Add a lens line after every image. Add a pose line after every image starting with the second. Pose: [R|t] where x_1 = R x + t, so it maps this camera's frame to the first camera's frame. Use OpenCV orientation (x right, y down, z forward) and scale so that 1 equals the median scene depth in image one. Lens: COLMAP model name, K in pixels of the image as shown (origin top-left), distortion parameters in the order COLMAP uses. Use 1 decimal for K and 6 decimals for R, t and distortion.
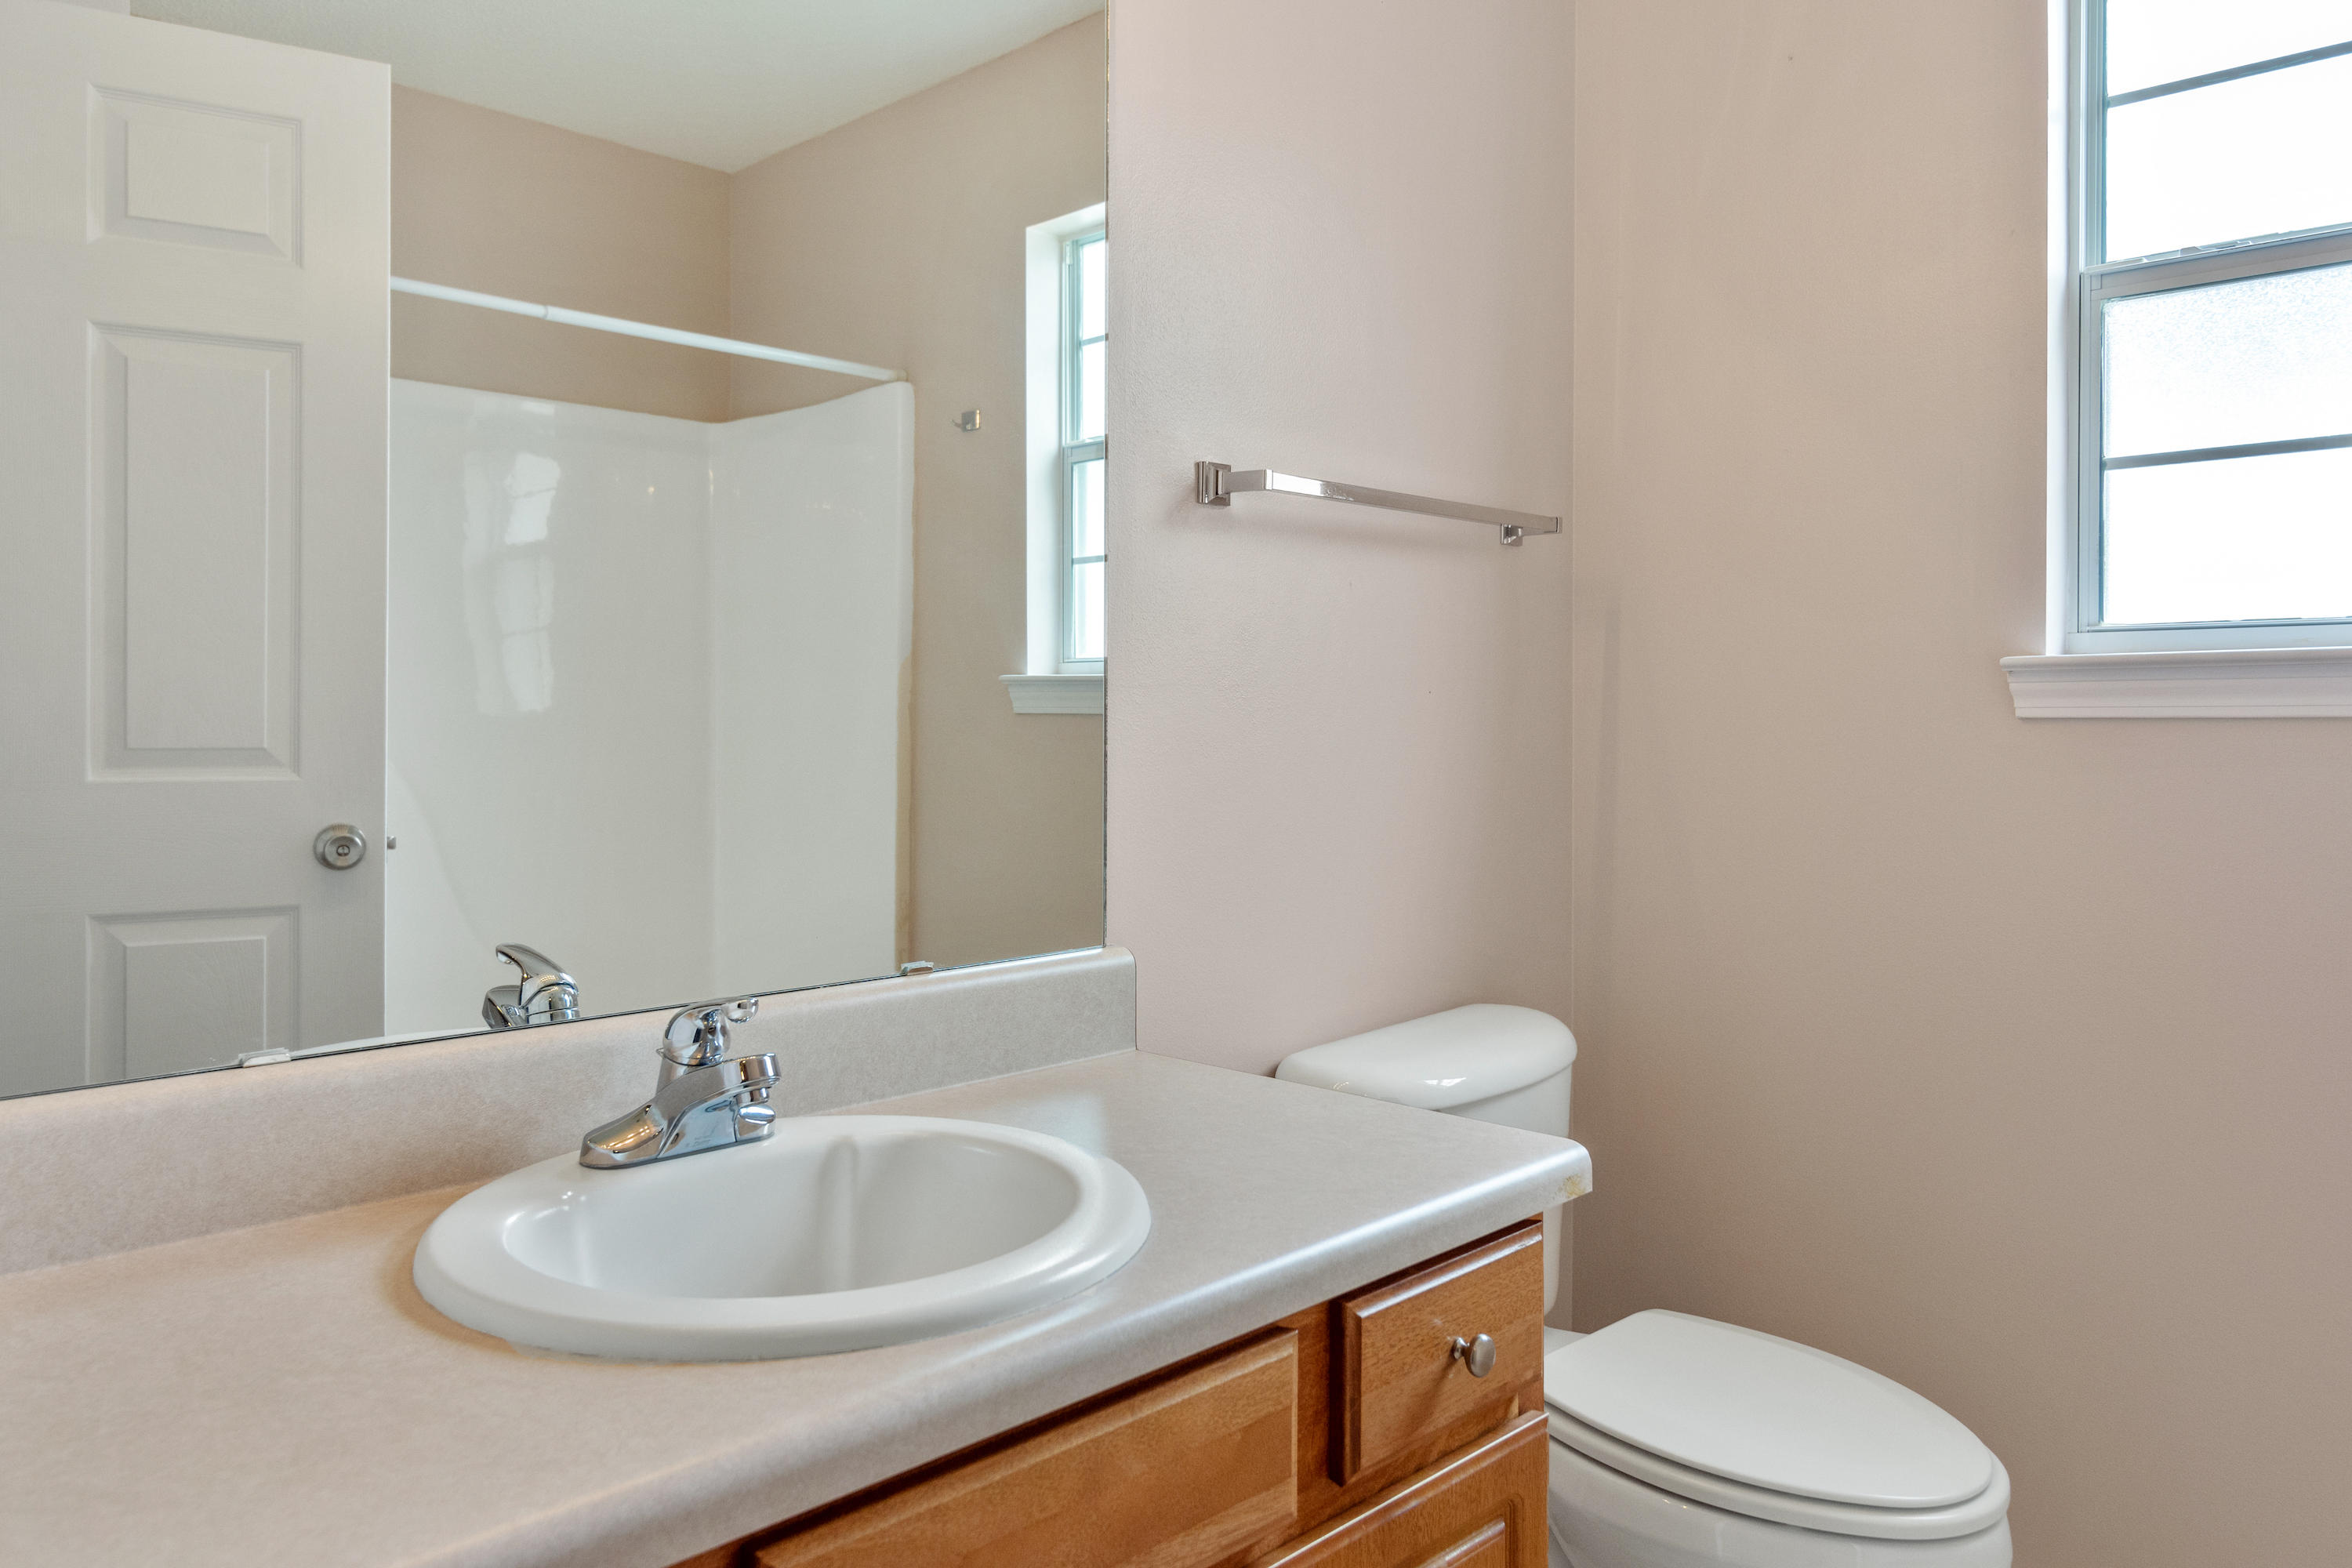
lens RADIAL K [[1593.3, 0, 1177.8], [0, 1593.3, 773.4], [0, 0, 1]] dist [-0.011063, 0.001799]
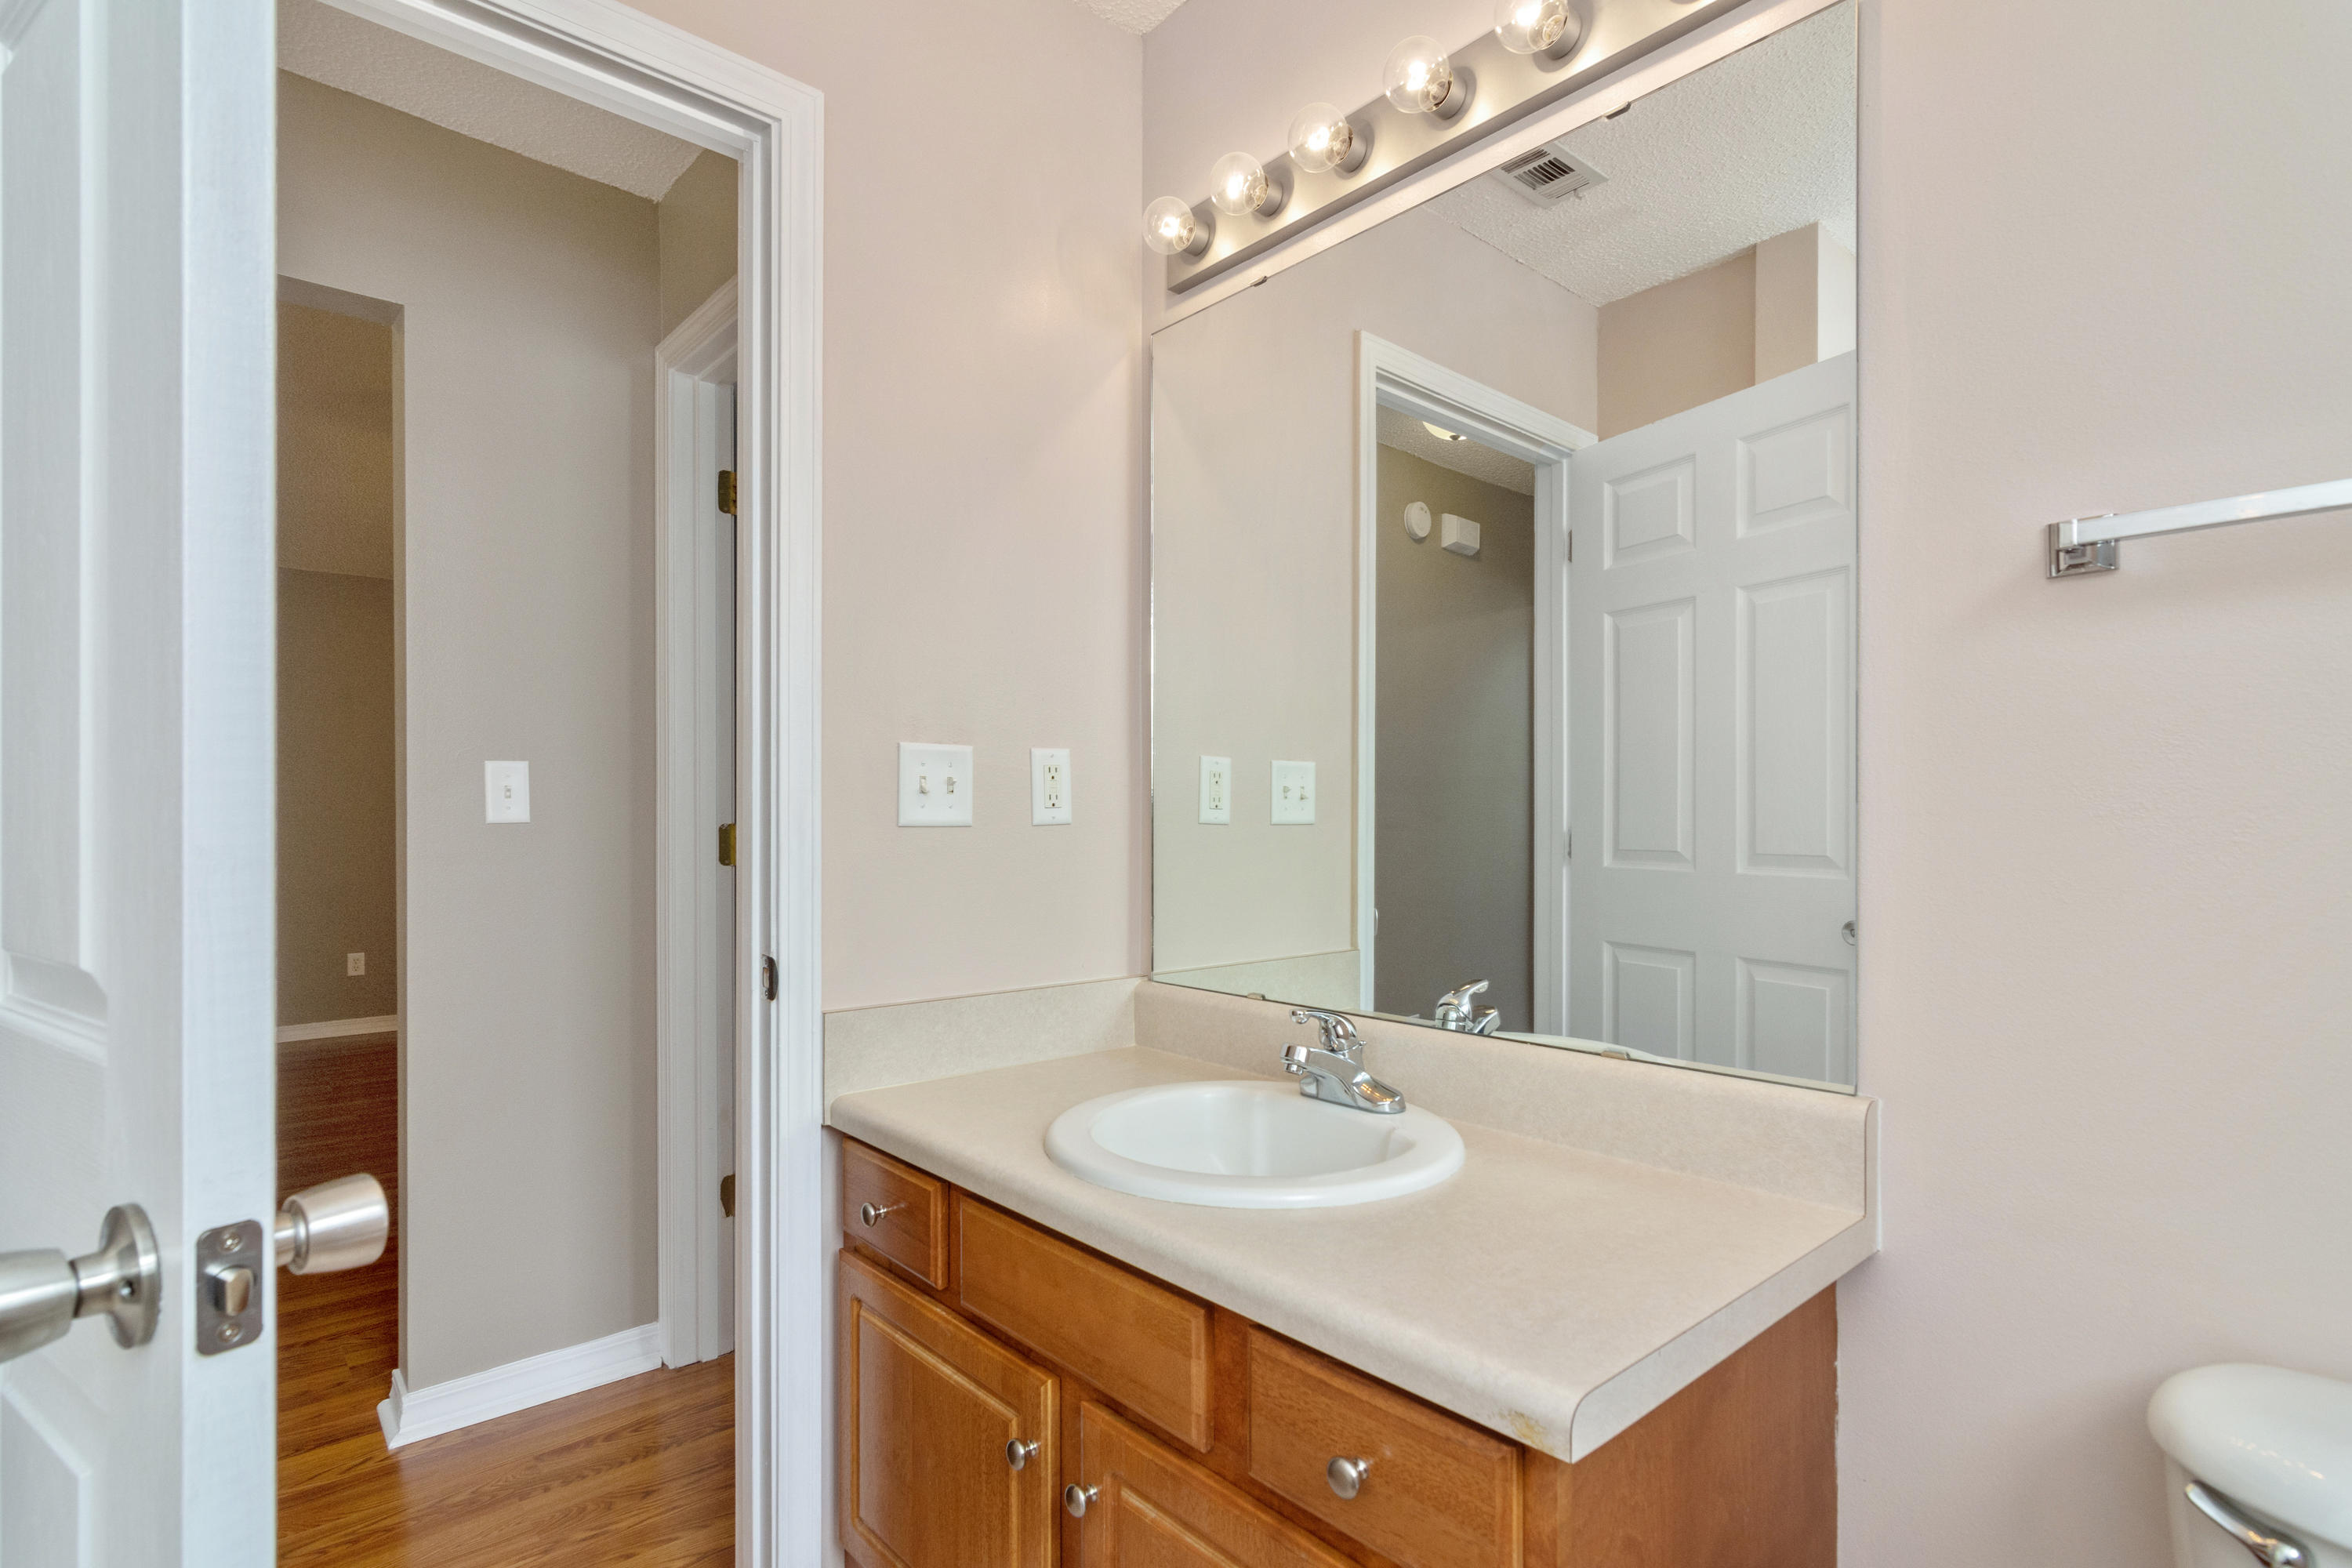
lens RADIAL K [[1160.5, 0, 1178.9], [0, 1160.5, 801.7], [0, 0, 1]] dist [-0.003230, 0.002276]
pose [[-0.063137, -0.013231, -0.997917, 0.515961], [-0.038754, 0.999190, -0.010796, -0.031950], [0.997252, 0.037991, -0.063599, 0.502549]]
